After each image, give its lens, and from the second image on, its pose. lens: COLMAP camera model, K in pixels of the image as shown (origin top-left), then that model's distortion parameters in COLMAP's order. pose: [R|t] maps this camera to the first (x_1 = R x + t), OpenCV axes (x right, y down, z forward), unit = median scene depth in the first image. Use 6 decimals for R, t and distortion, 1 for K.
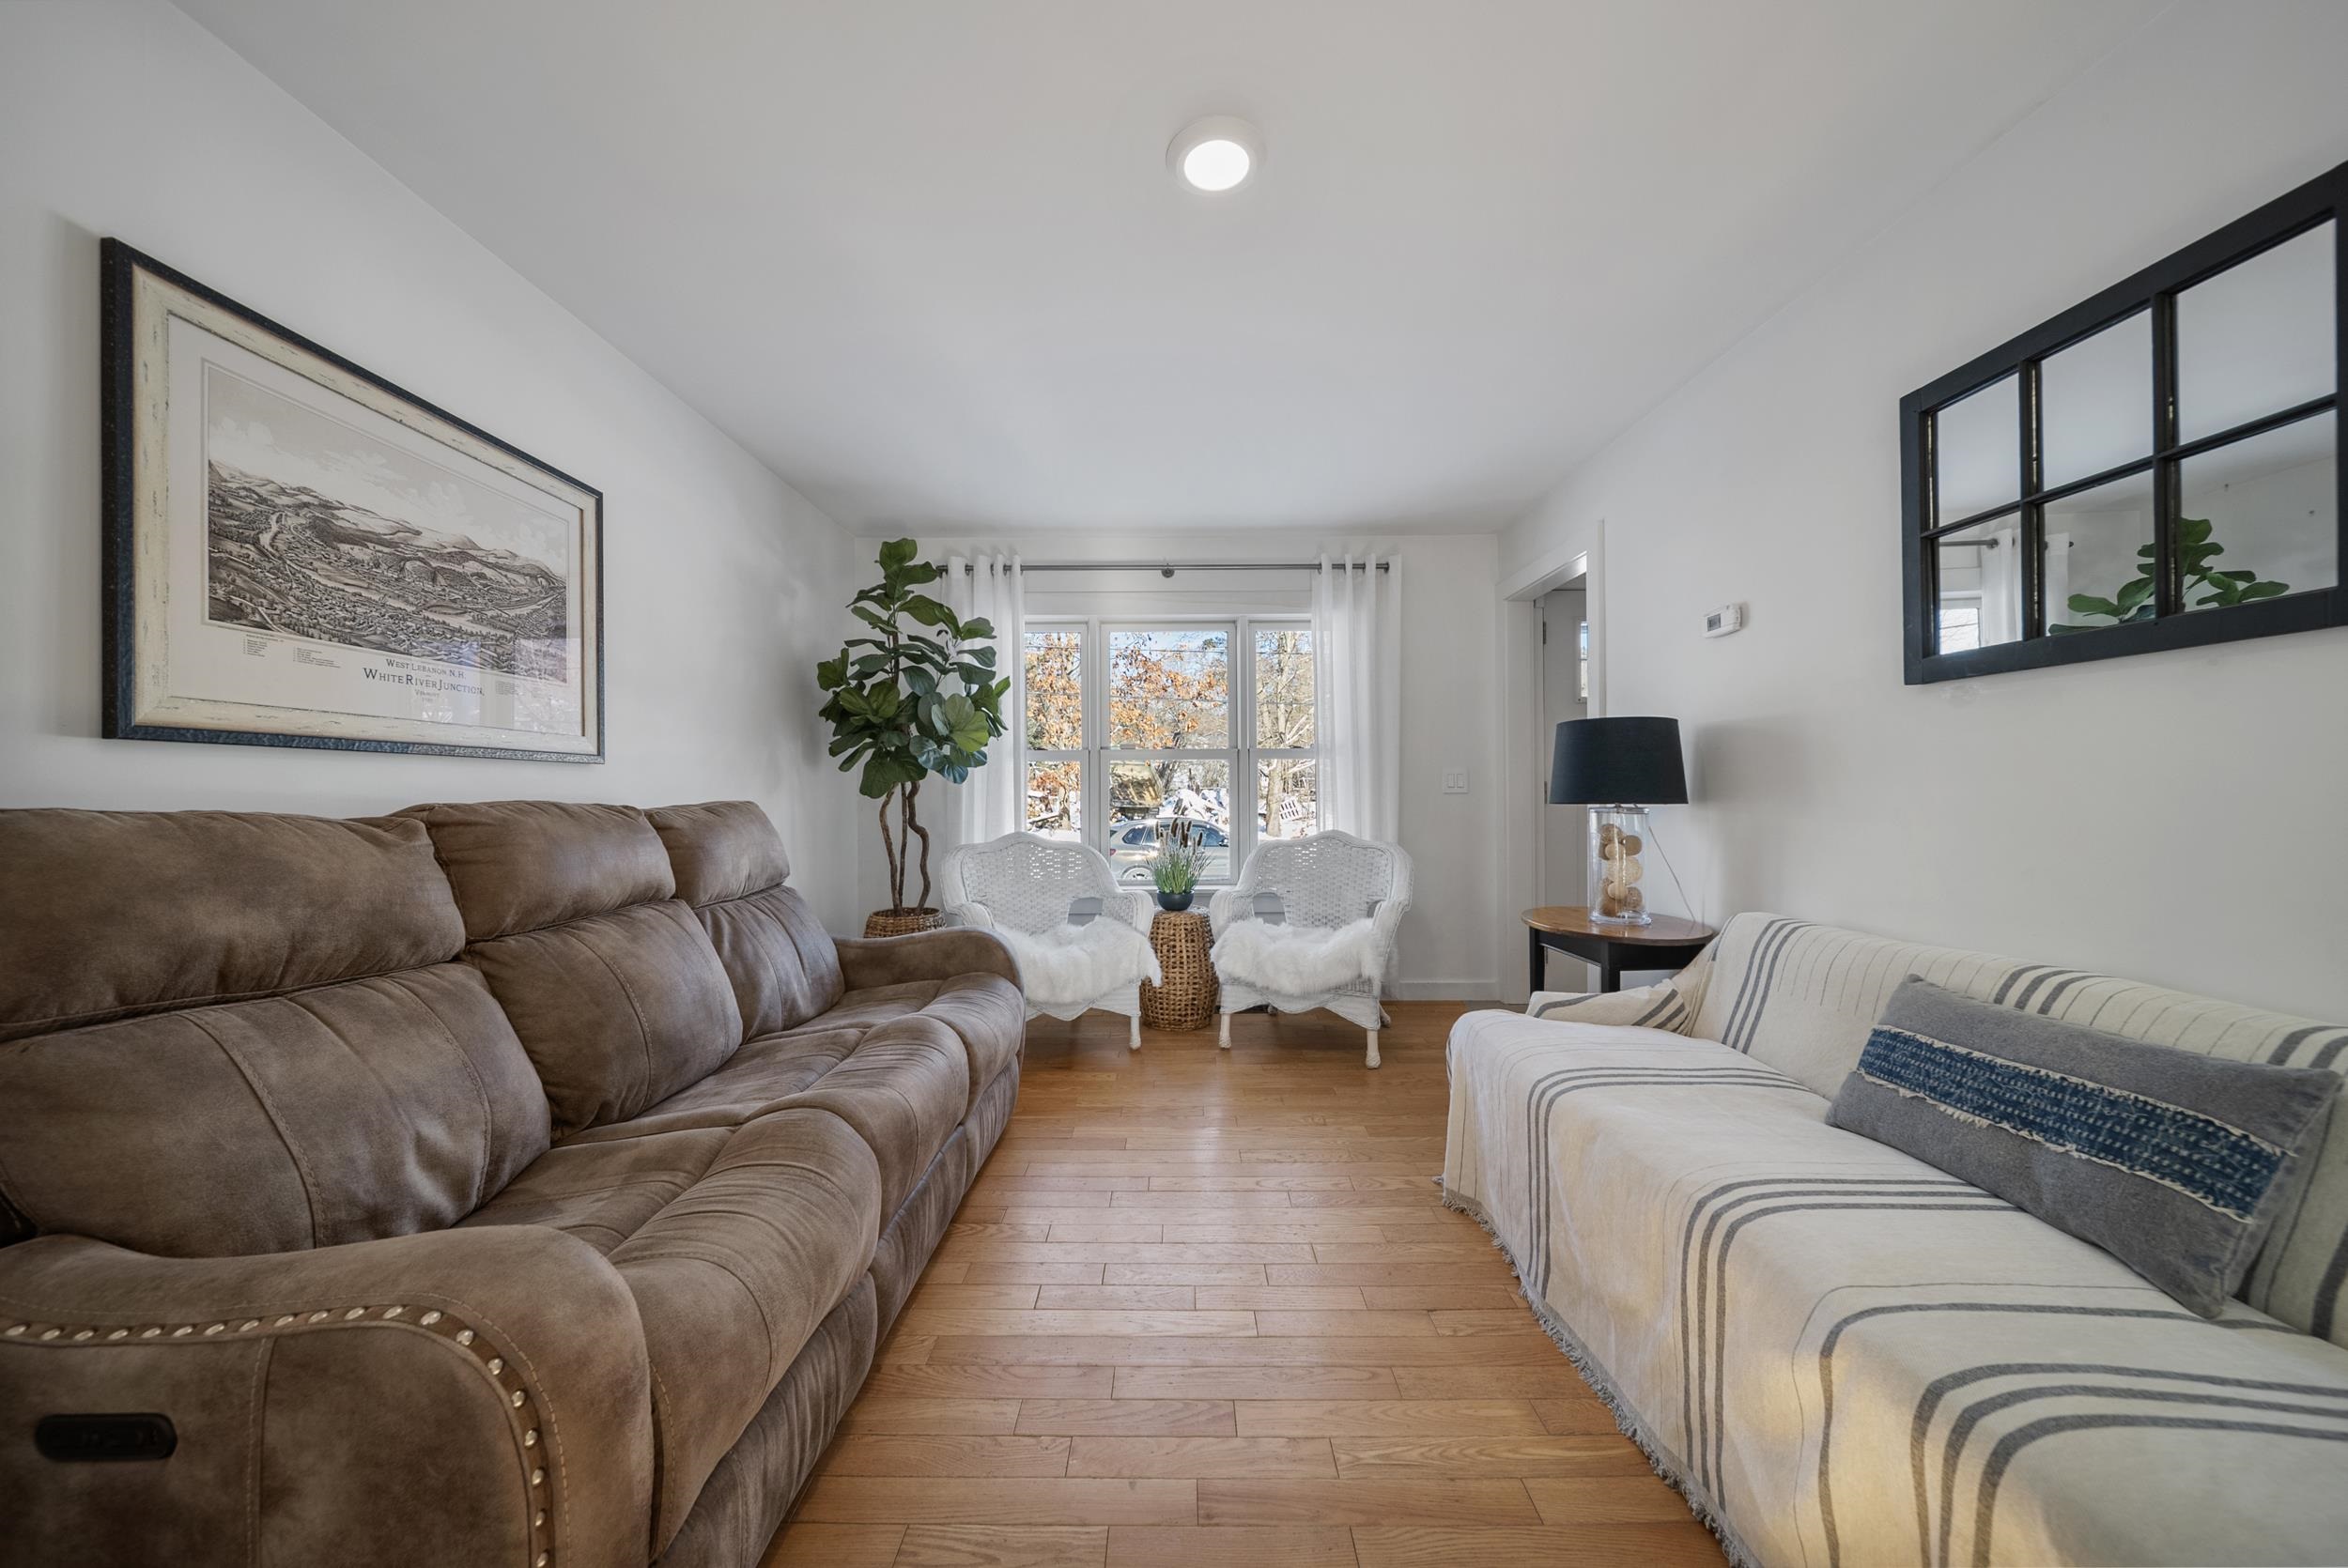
lens RADIAL K [[854.9, 0, 1168.3], [0, 854.9, 789.5], [0, 0, 1]] dist [0.000027, 0.000002]
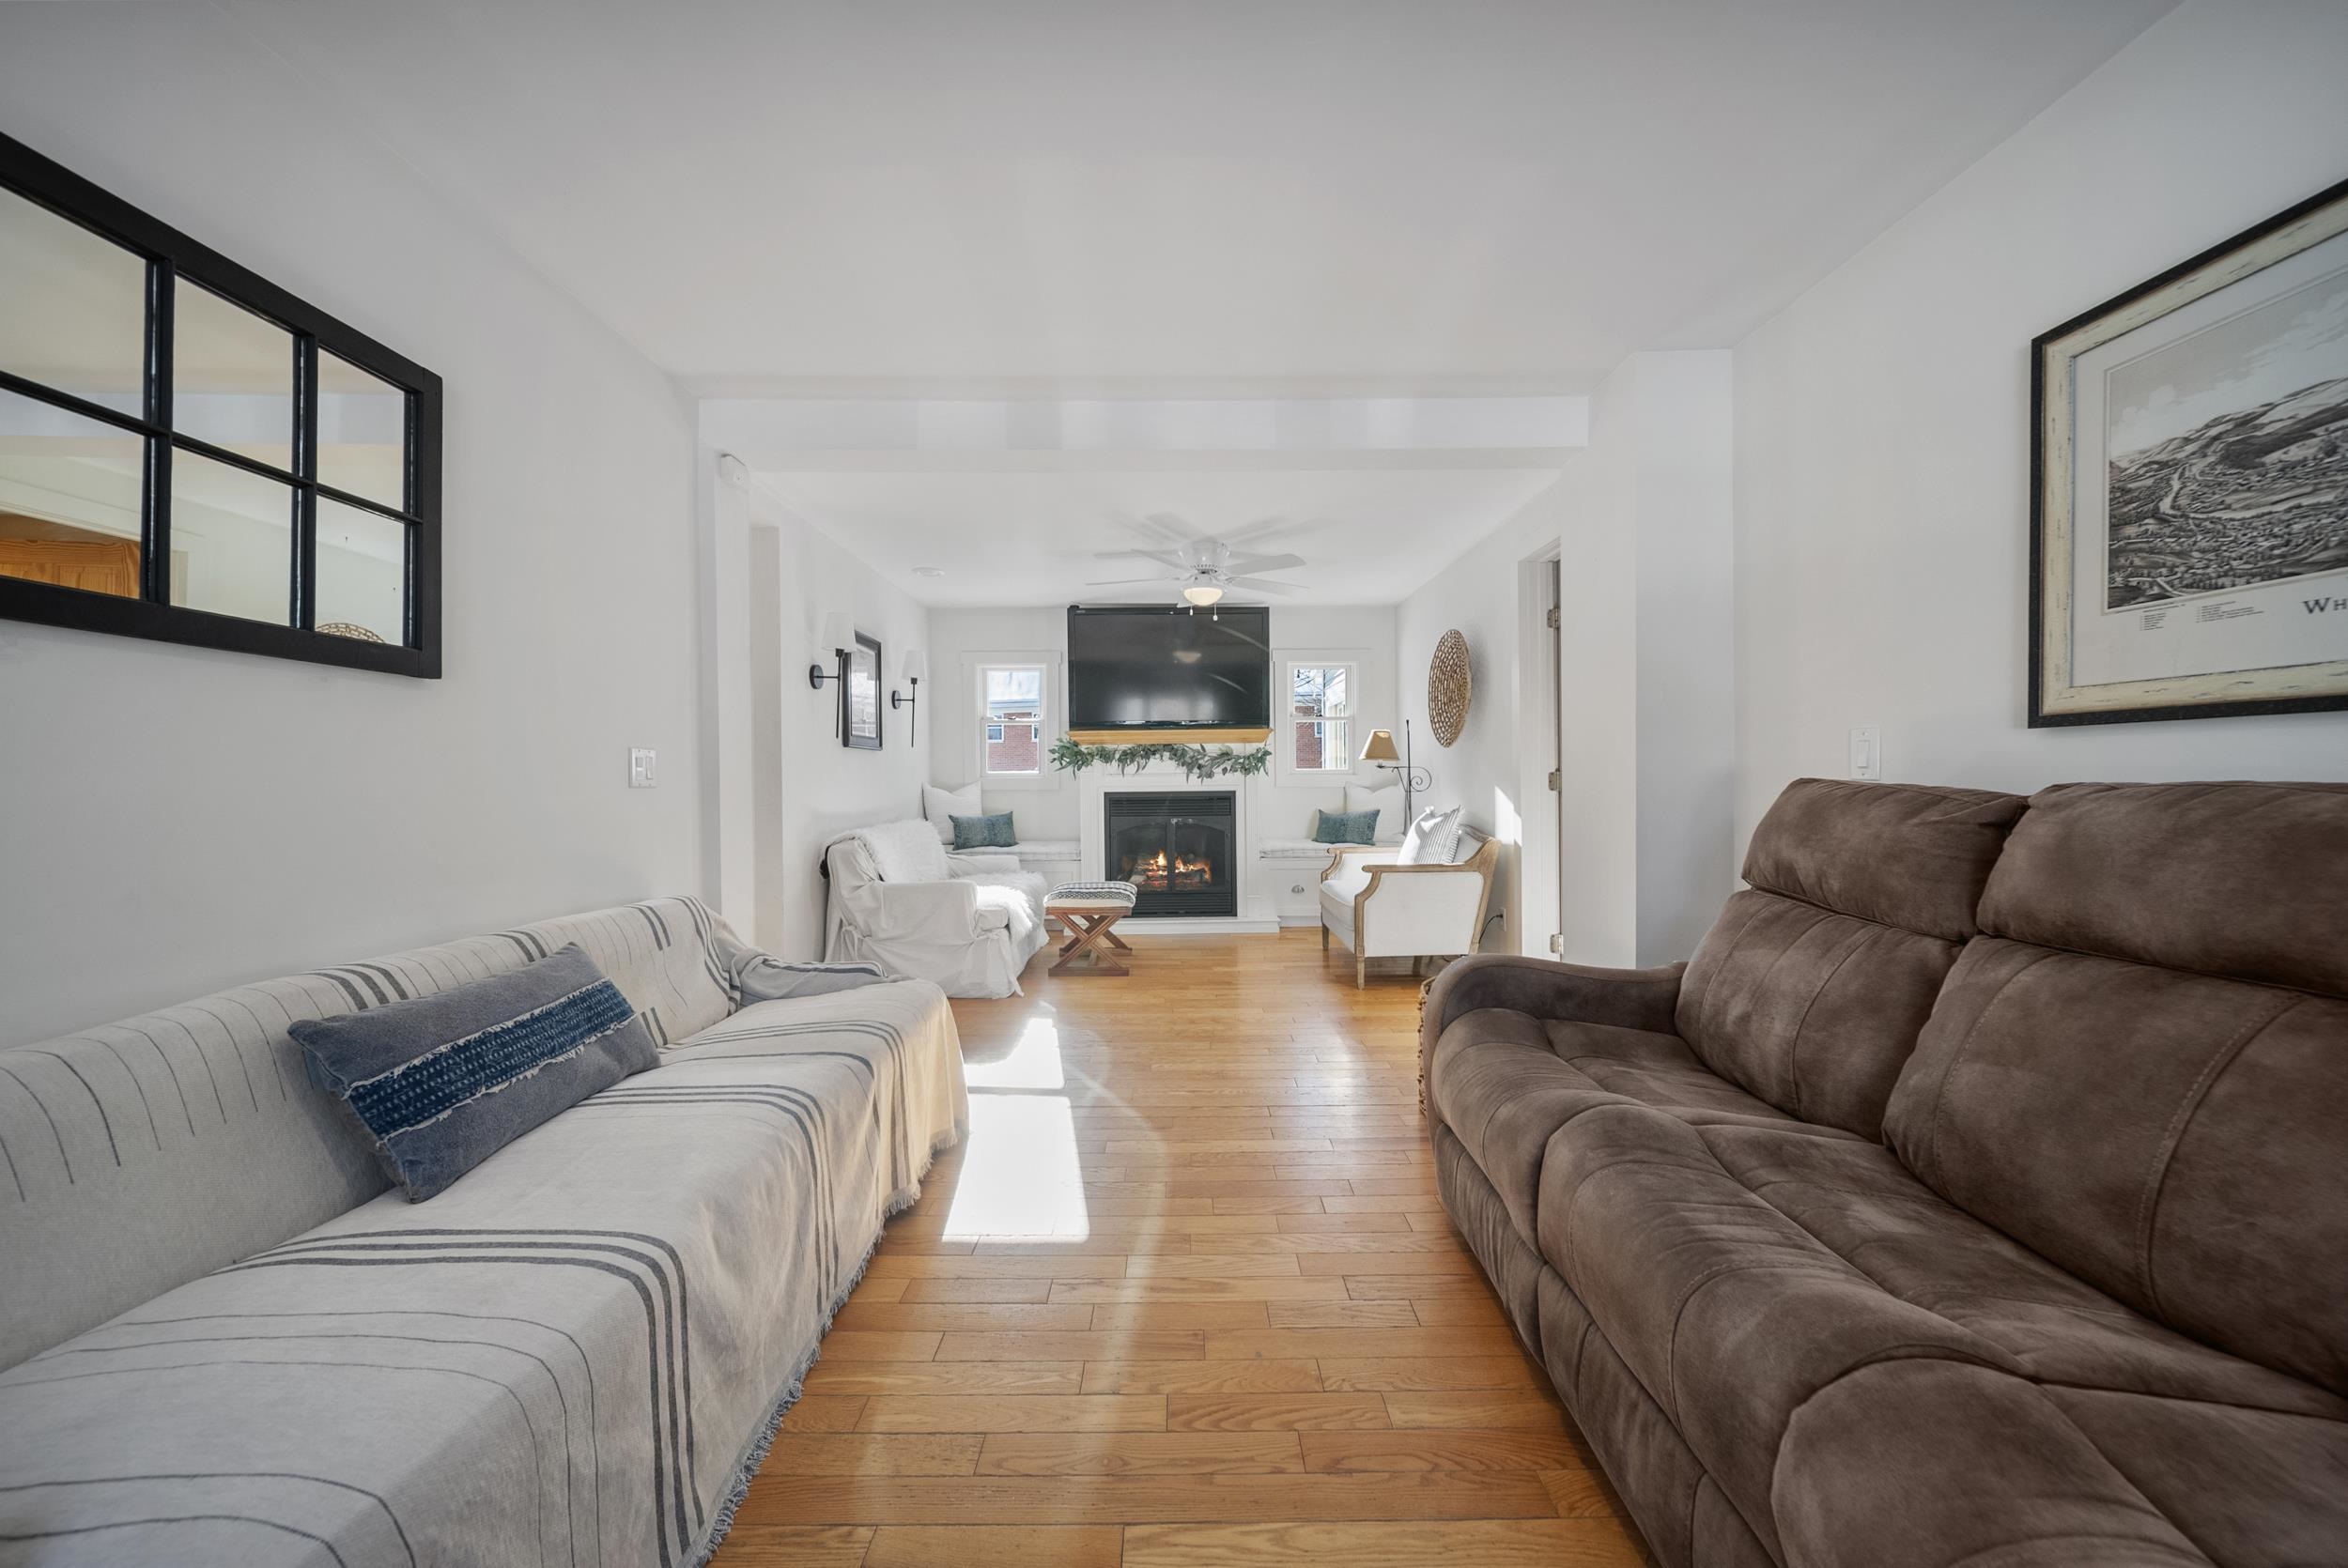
lens RADIAL K [[854.9, 0, 1177.6], [0, 854.9, 779.1], [0, 0, 1]] dist [0.000027, 0.000002]
pose [[-0.999639, 0.012598, -0.023719, 0.079549], [0.012674, 0.999915, -0.003090, 0.004405], [0.023678, -0.003389, -0.999714, 1.953138]]
